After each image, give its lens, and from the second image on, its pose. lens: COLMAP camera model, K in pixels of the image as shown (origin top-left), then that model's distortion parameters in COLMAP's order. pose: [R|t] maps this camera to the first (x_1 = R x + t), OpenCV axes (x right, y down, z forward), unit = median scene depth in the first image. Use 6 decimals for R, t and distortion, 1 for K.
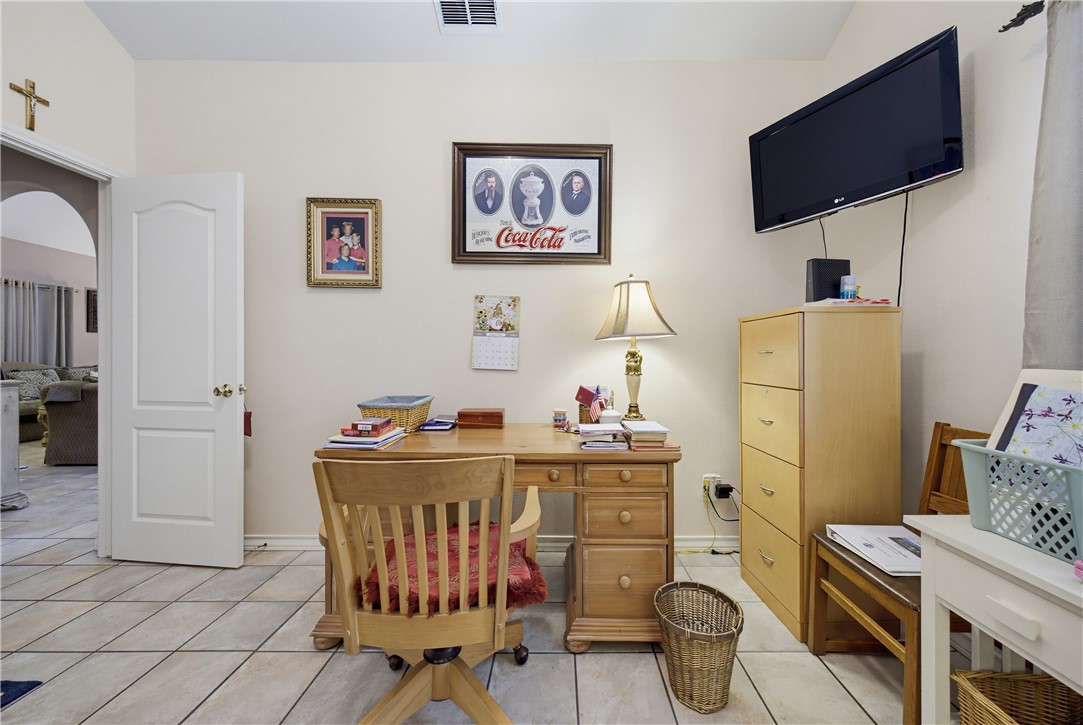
lens RADIAL K [[390.0, 0, 537.4], [0, 390.0, 358.5], [0, 0, 1]] dist [0.002102, -0.000166]
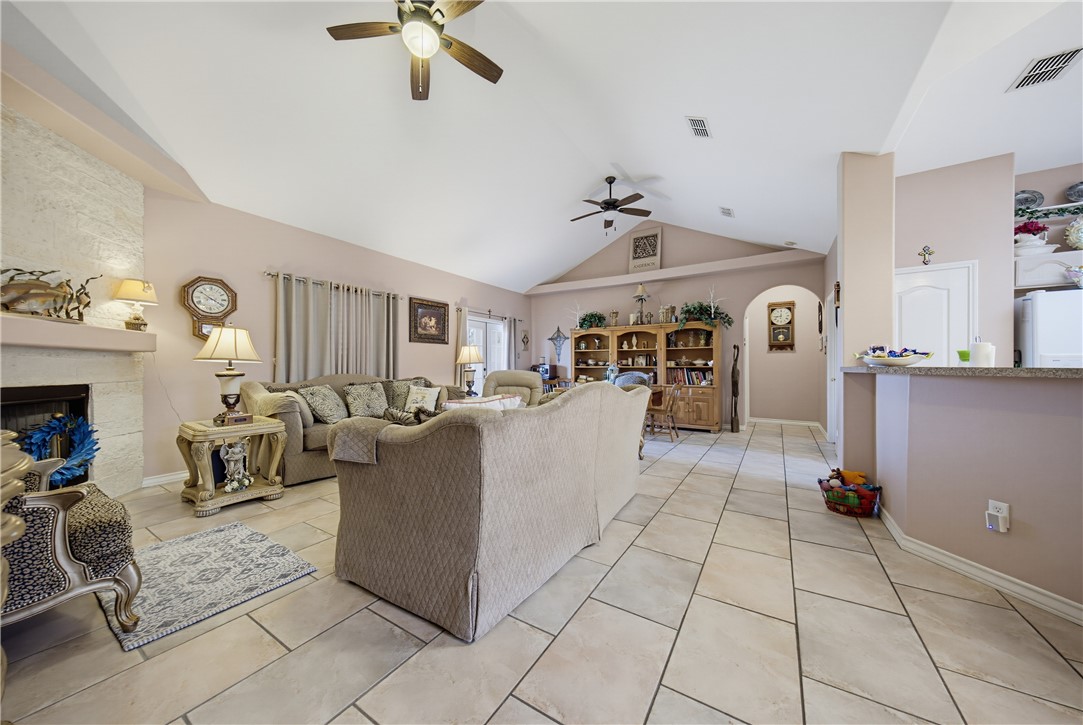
lens RADIAL K [[363.5, 0, 535.9], [0, 363.5, 362.1], [0, 0, 1]] dist [-0.006758, -0.000102]
pose [[0.855722, -0.009901, -0.517342, -0.489570], [0.001813, 0.999868, -0.016137, -0.004870], [0.517433, 0.012871, 0.855627, 0.456801]]
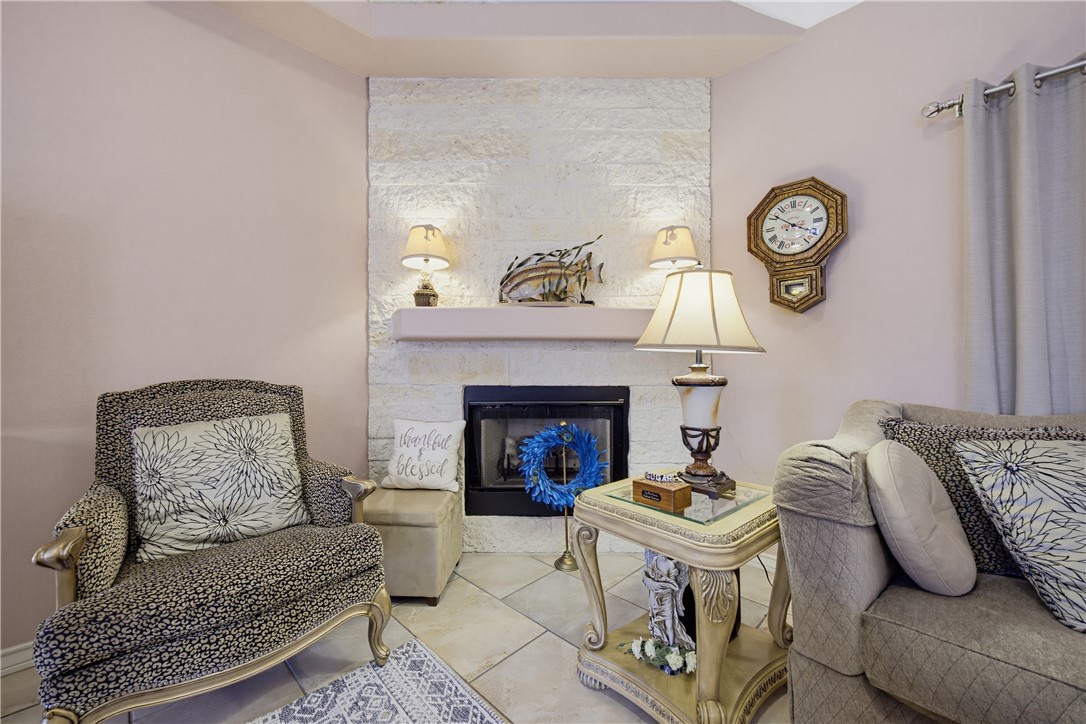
lens RADIAL K [[423.0, 0, 537.5], [0, 423.0, 361.8], [0, 0, 1]] dist [0.009659, 0.000162]
pose [[-0.664760, 0.005406, -0.747038, -0.862880], [0.002886, 0.999985, 0.004668, -0.010259], [0.747052, 0.000947, -0.664765, 0.770257]]
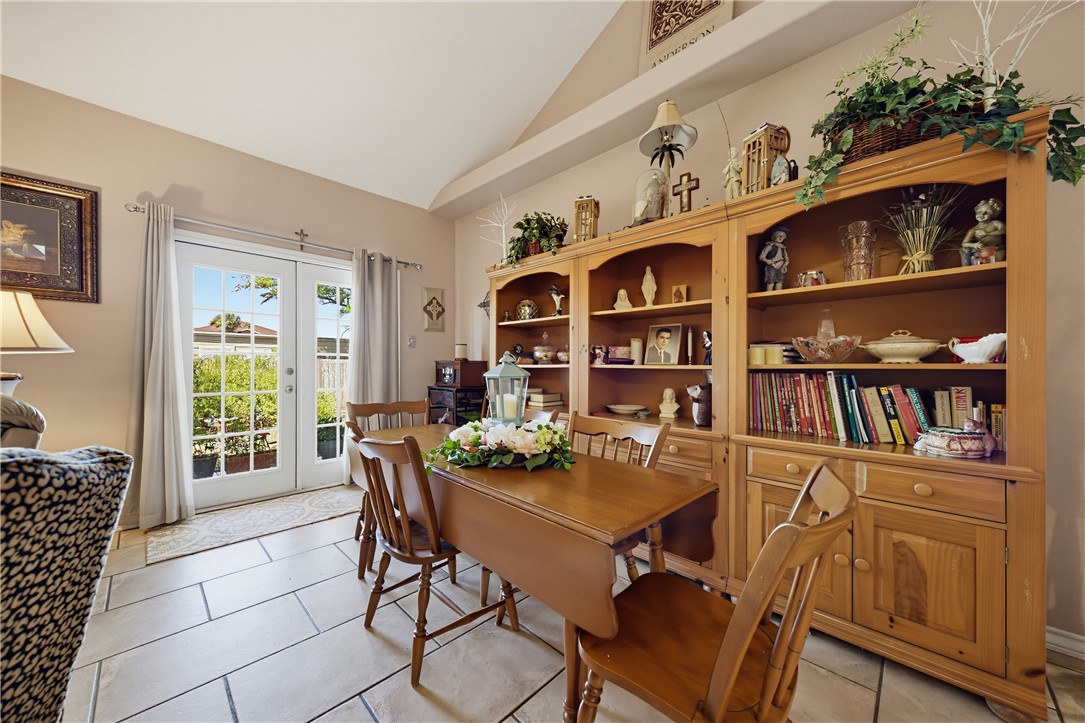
lens RADIAL K [[390.7, 0, 535.4], [0, 390.7, 367.9], [0, 0, 1]] dist [0.002102, -0.000166]
pose [[0.736729, 0.001979, -0.676185, -0.639671], [-0.006230, 0.999973, -0.003861, -0.003773], [0.676159, 0.007057, 0.736722, 1.283429]]
